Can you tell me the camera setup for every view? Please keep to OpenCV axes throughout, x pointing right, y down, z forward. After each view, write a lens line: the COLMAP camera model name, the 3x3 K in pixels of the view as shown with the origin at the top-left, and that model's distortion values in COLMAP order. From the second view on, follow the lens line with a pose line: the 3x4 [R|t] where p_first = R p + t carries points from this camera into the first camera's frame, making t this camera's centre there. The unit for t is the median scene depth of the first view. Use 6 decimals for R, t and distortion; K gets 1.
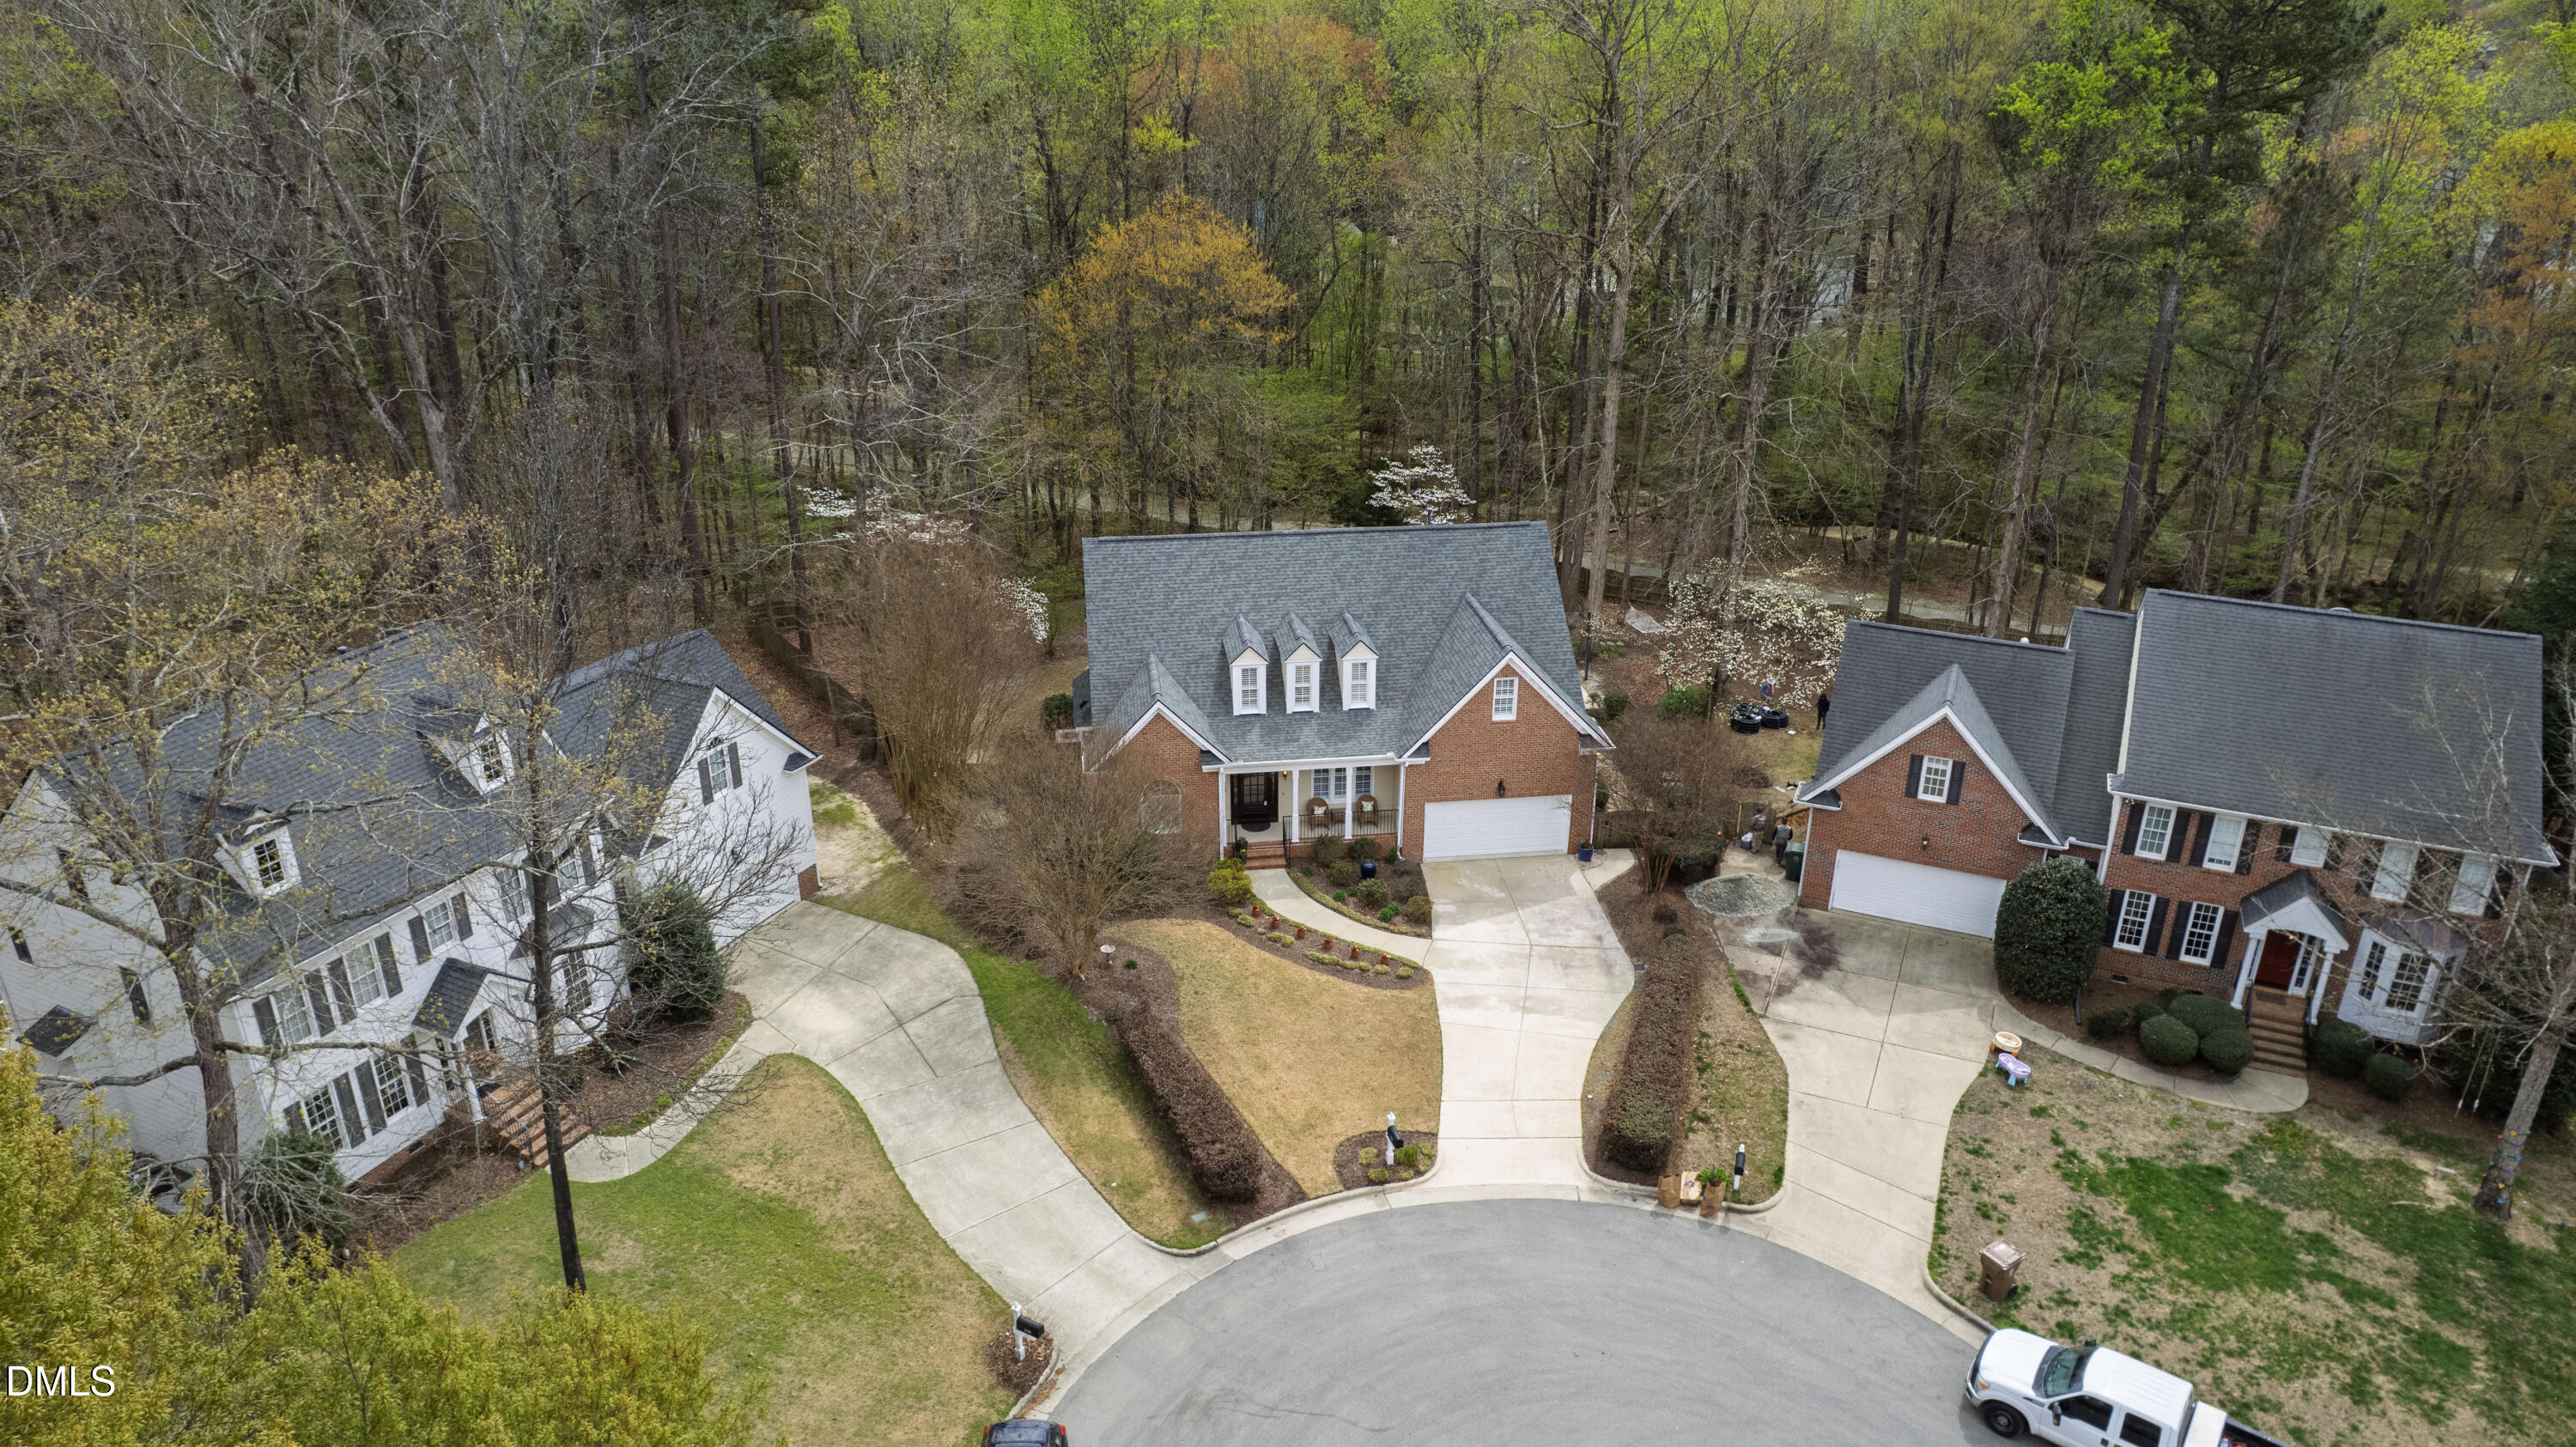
lens RADIAL K [[1662.0, 0, 1278.7], [0, 1662.0, 652.6], [0, 0, 1]] dist [-0.060088, 0.044960]
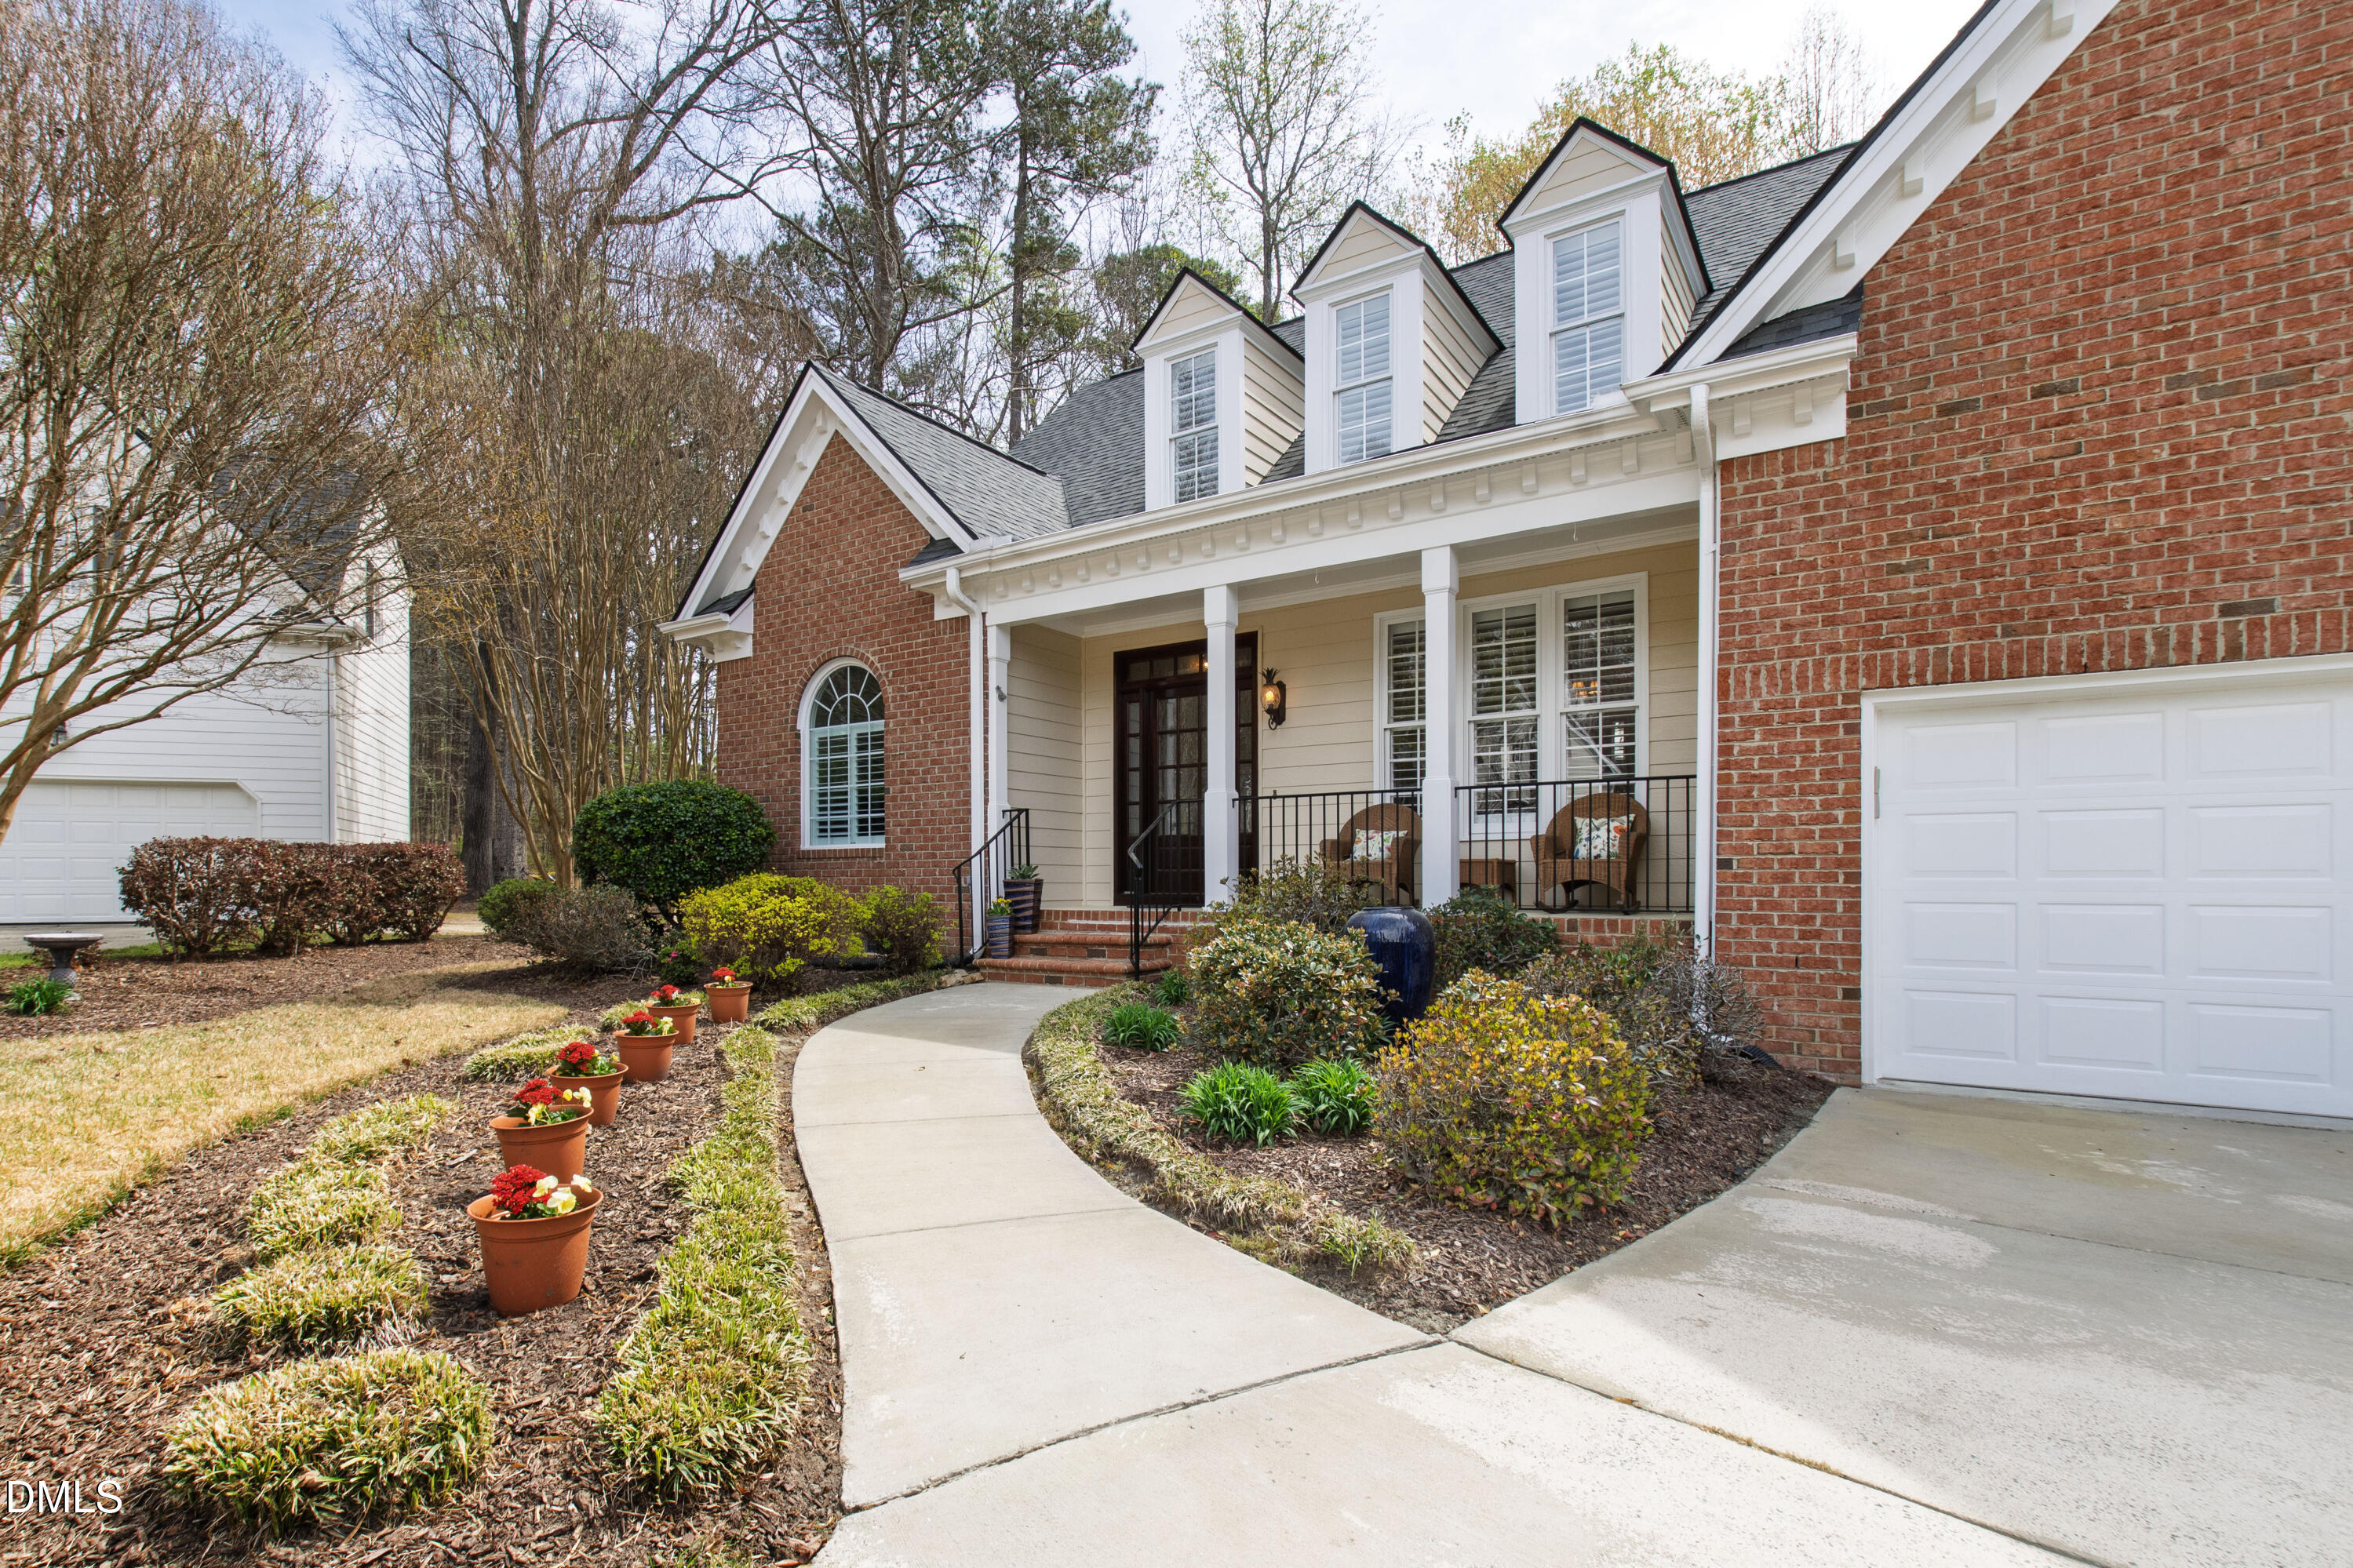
lens RADIAL K [[1161.8, 0, 1069.8], [0, 1161.8, 873.0], [0, 0, 1]] dist [-0.005654, 0.004034]
pose [[0.726395, -0.003575, -0.687268, 0.120822], [-0.254010, 0.927786, -0.273297, 0.174201], [0.638615, 0.373095, 0.673032, 0.954168]]
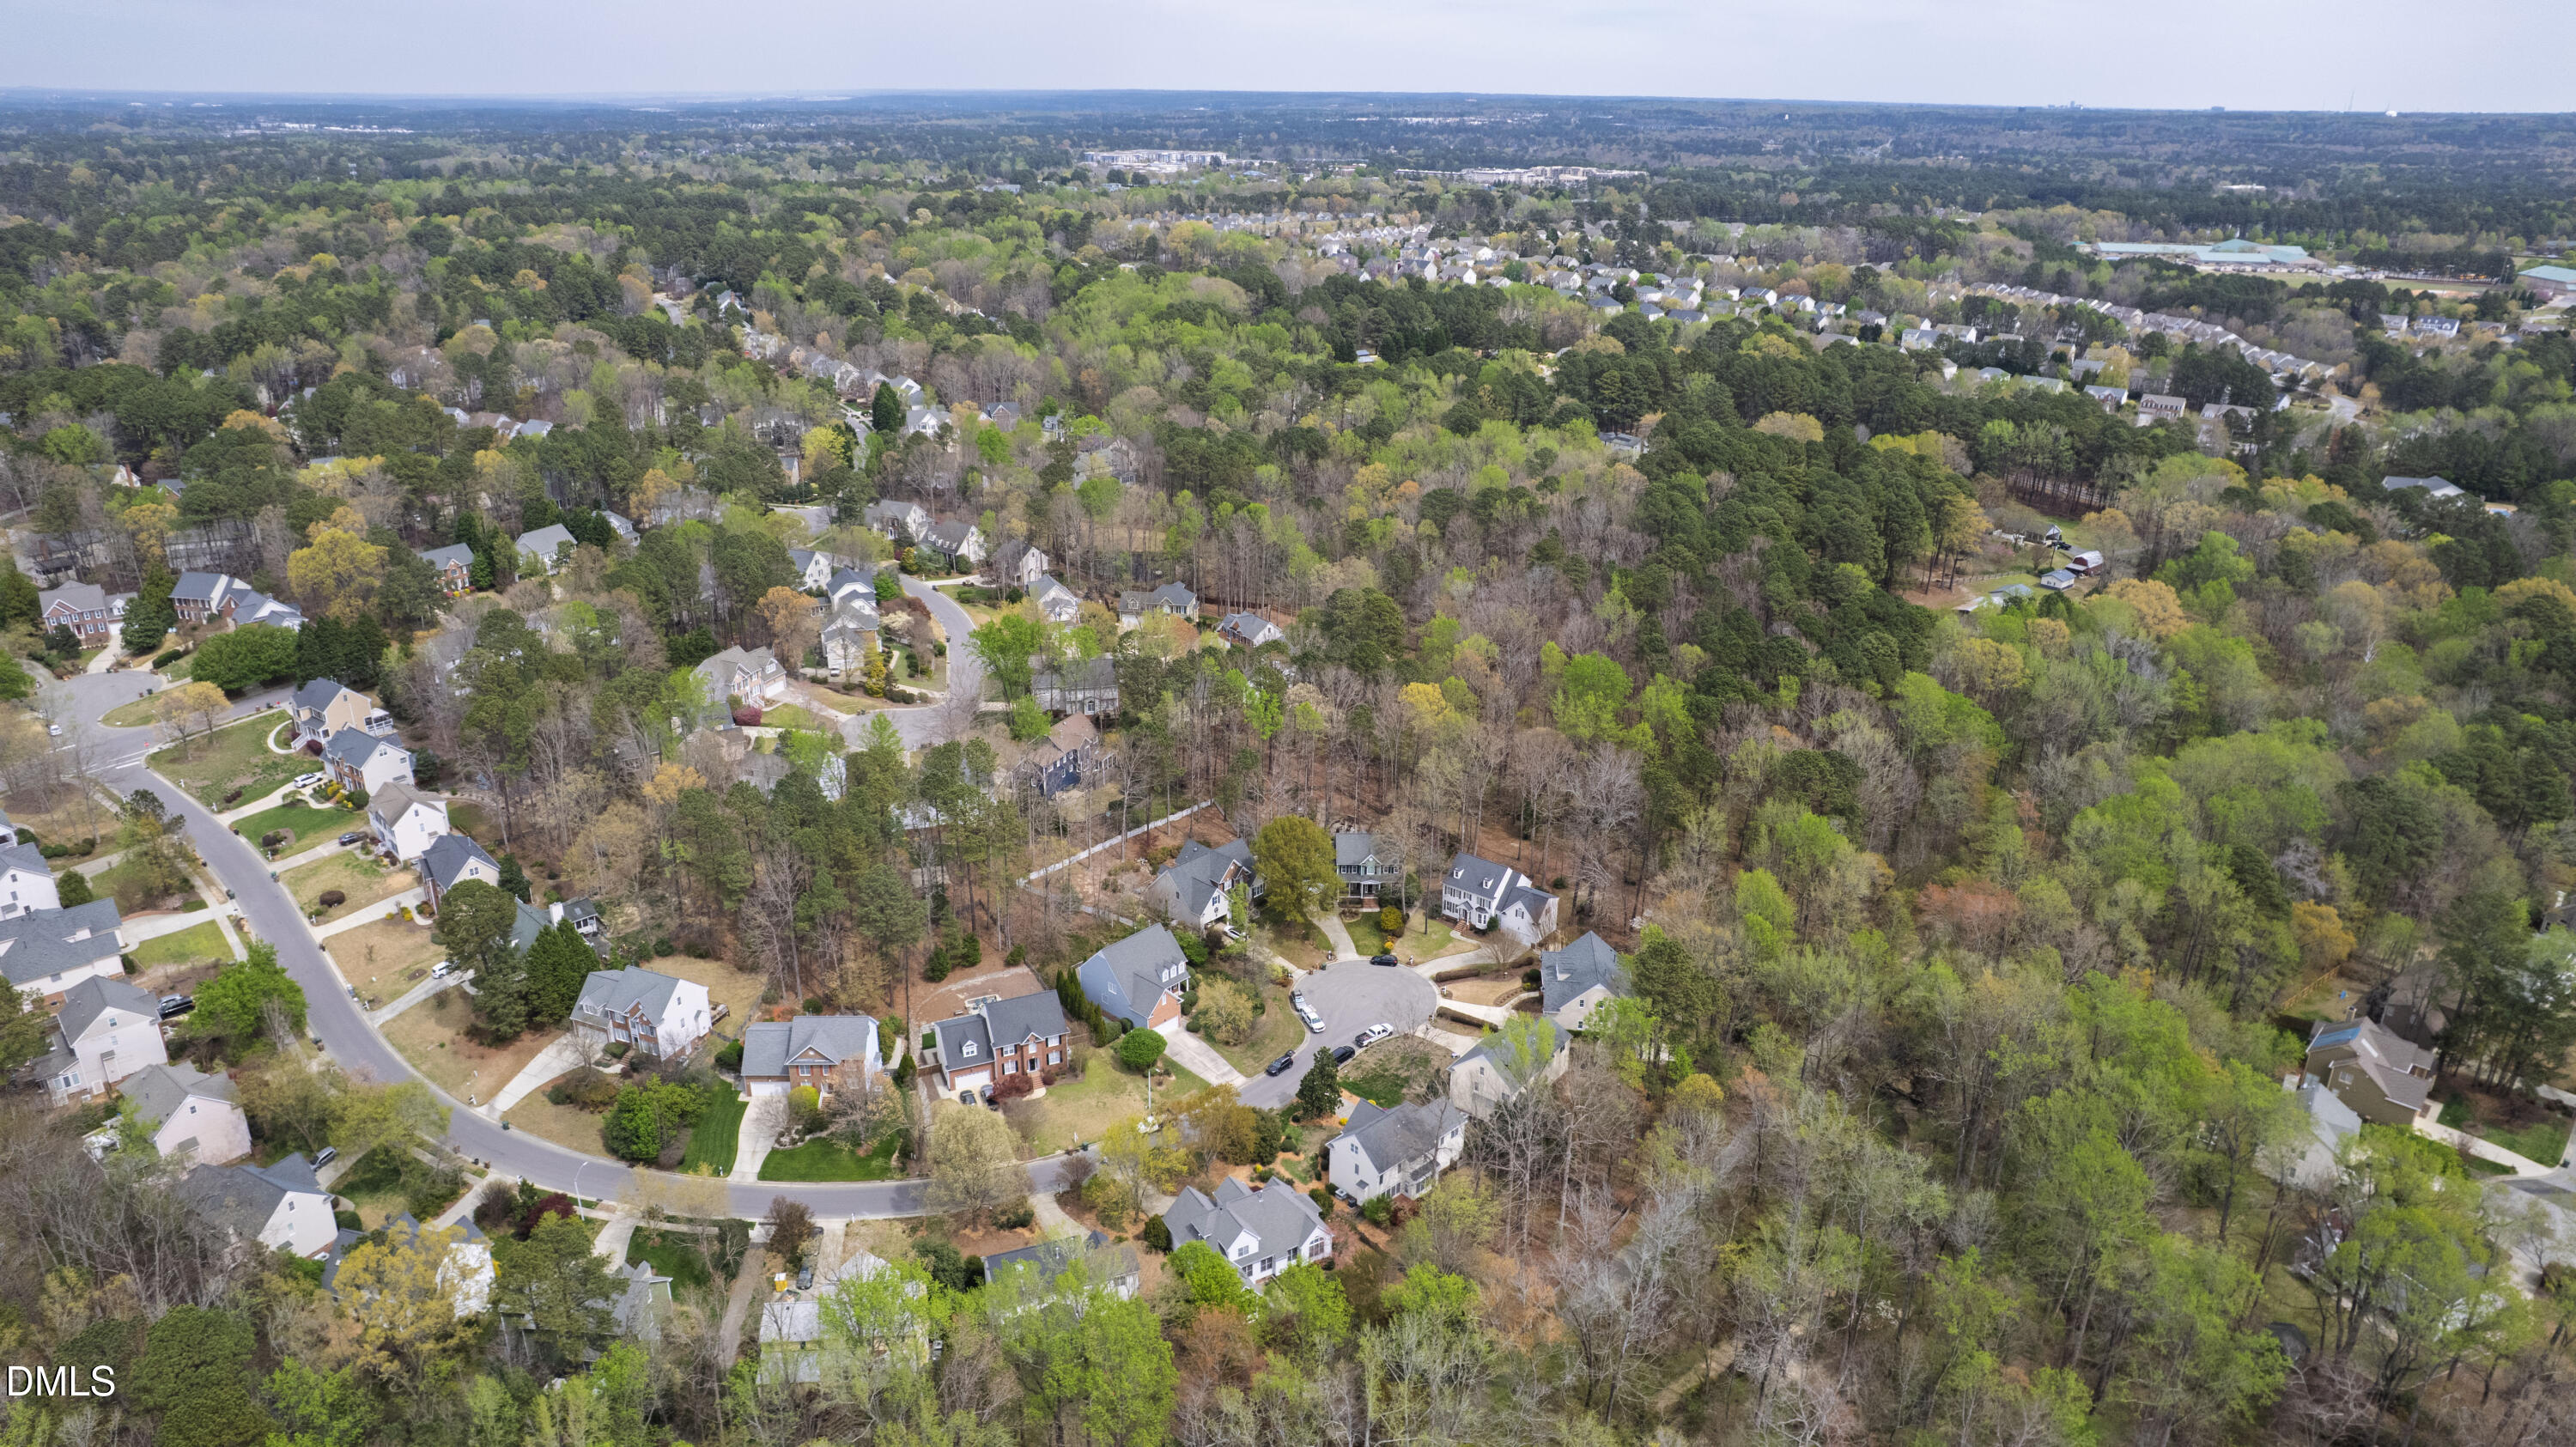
lens RADIAL K [[1662.0, 0, 1287.0], [0, 1662.0, 737.9], [0, 0, 1]] dist [-0.060088, 0.044960]
pose [[-0.231664, 0.361222, -0.903244, 4.681465], [-0.350326, 0.835227, 0.423873, -2.513309], [0.907526, 0.414626, -0.066946, 0.371762]]
